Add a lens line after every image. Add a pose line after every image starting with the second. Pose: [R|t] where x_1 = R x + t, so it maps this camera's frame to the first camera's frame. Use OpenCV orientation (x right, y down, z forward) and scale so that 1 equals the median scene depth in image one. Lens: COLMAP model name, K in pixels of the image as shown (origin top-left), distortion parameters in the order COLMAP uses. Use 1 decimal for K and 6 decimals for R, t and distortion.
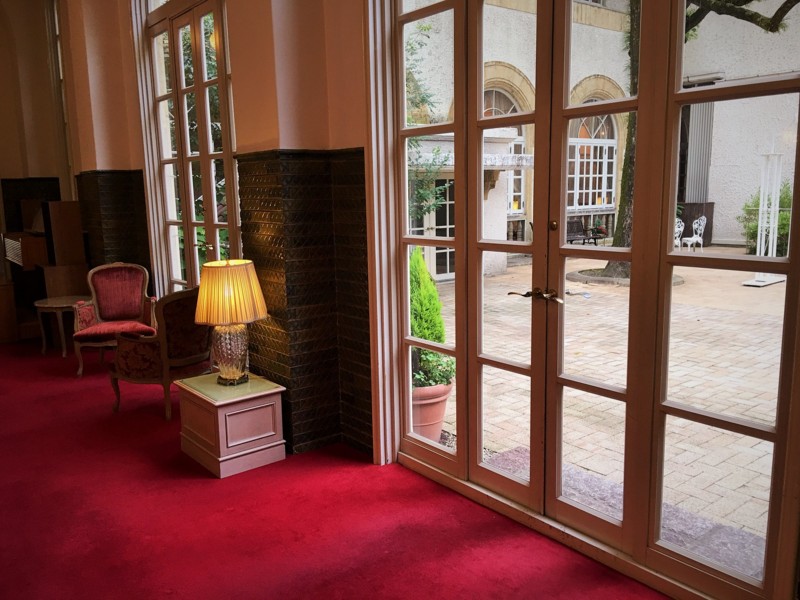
lens RADIAL K [[671.8, 0, 400.0], [0, 671.8, 300.0], [0, 0, 1]] dist [0.095458, -0.157577]
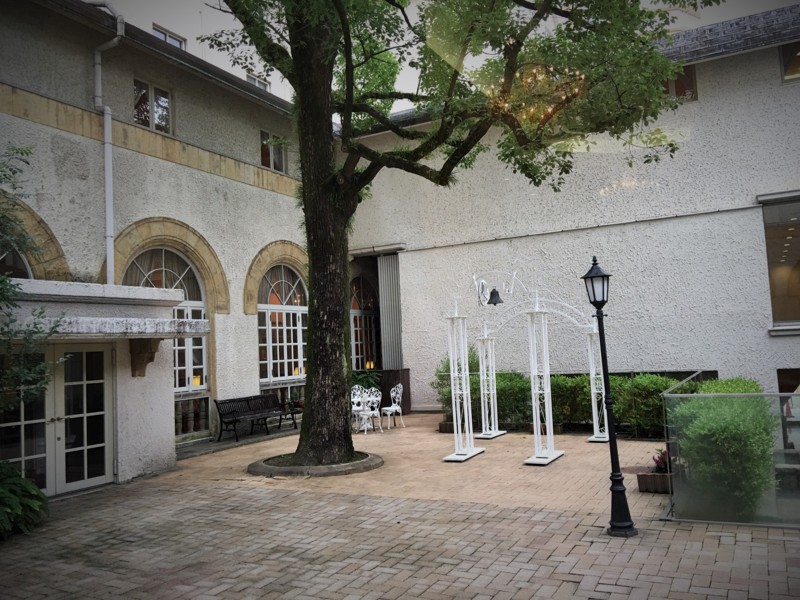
lens RADIAL K [[671.8, 0, 400.0], [0, 671.8, 300.0], [0, 0, 1]] dist [0.095458, -0.157577]
pose [[0.917078, 0.002833, 0.398699, 0.066881], [0.096224, 0.968844, -0.228216, -0.020362], [-0.386923, 0.247656, 0.888232, 0.127317]]
